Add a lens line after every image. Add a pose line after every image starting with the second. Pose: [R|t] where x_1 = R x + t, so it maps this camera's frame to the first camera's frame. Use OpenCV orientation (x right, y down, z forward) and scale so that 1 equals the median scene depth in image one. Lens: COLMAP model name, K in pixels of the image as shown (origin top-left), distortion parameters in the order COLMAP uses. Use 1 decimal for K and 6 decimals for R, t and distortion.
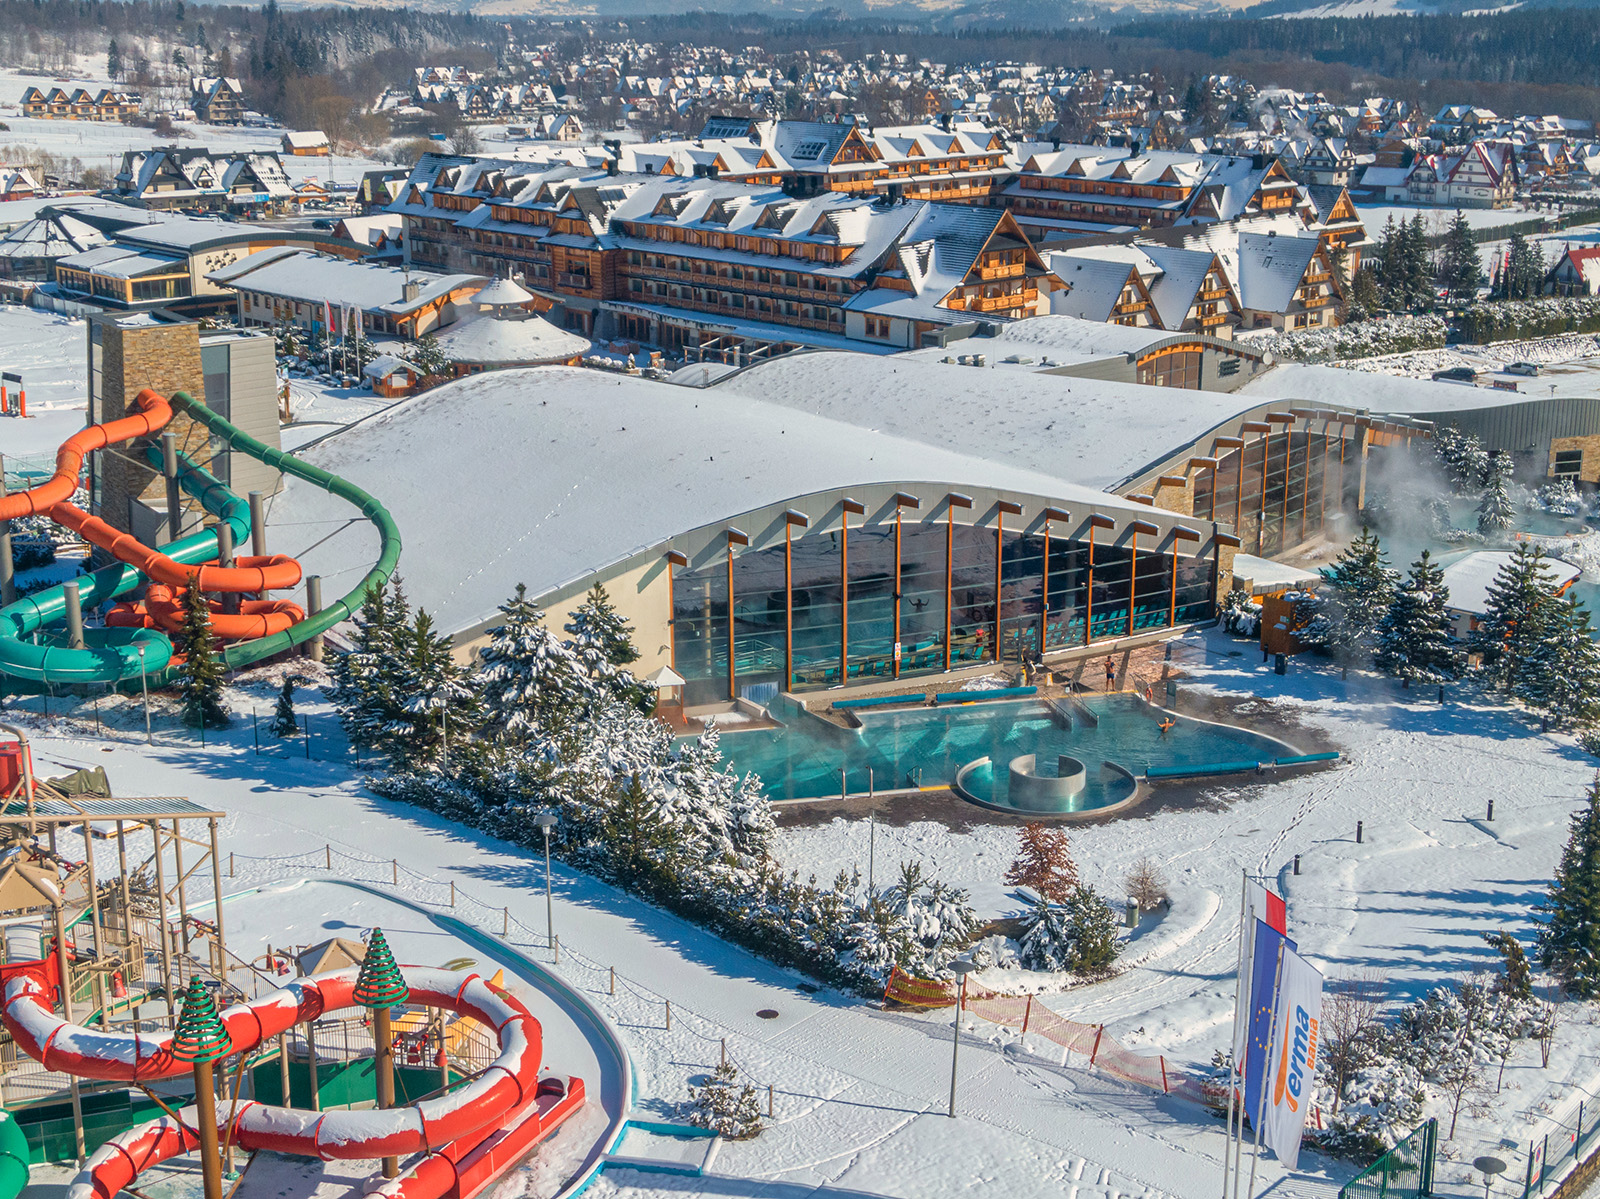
lens RADIAL K [[2238.8, 0, 797.7], [0, 2238.8, 605.5], [0, 0, 1]] dist [-0.016739, 0.000000]
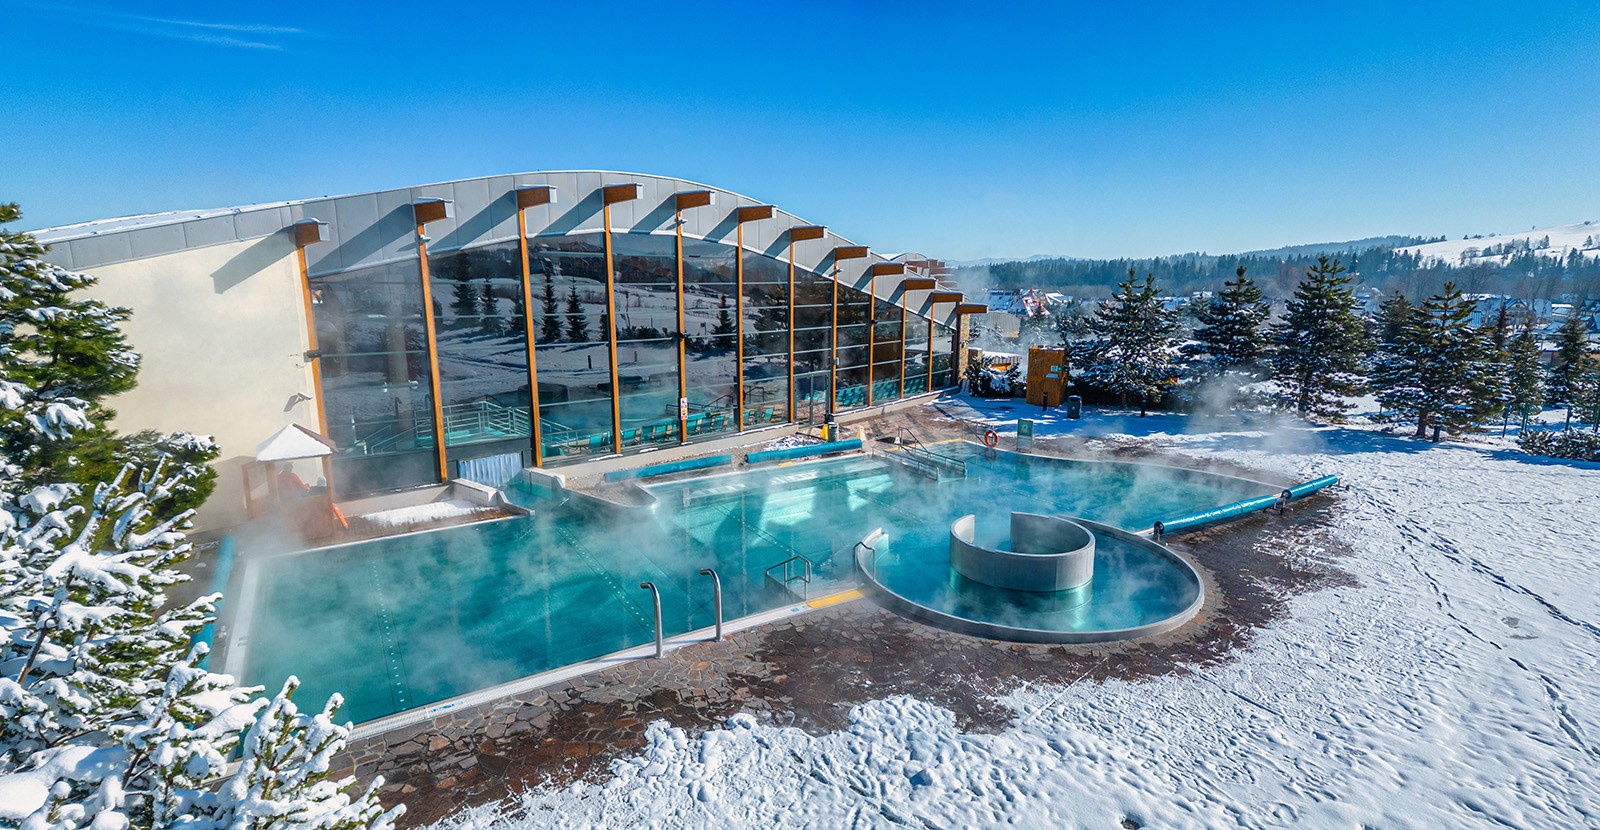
lens RADIAL K [[752.3, 0, 814.0], [0, 752.3, 422.1], [0, 0, 1]] dist [0.028325, 0.000165]
pose [[0.947642, -0.054330, 0.314679, 0.002045], [0.080039, 0.994376, -0.069353, 0.021073], [-0.309141, 0.090908, 0.946661, 0.328294]]
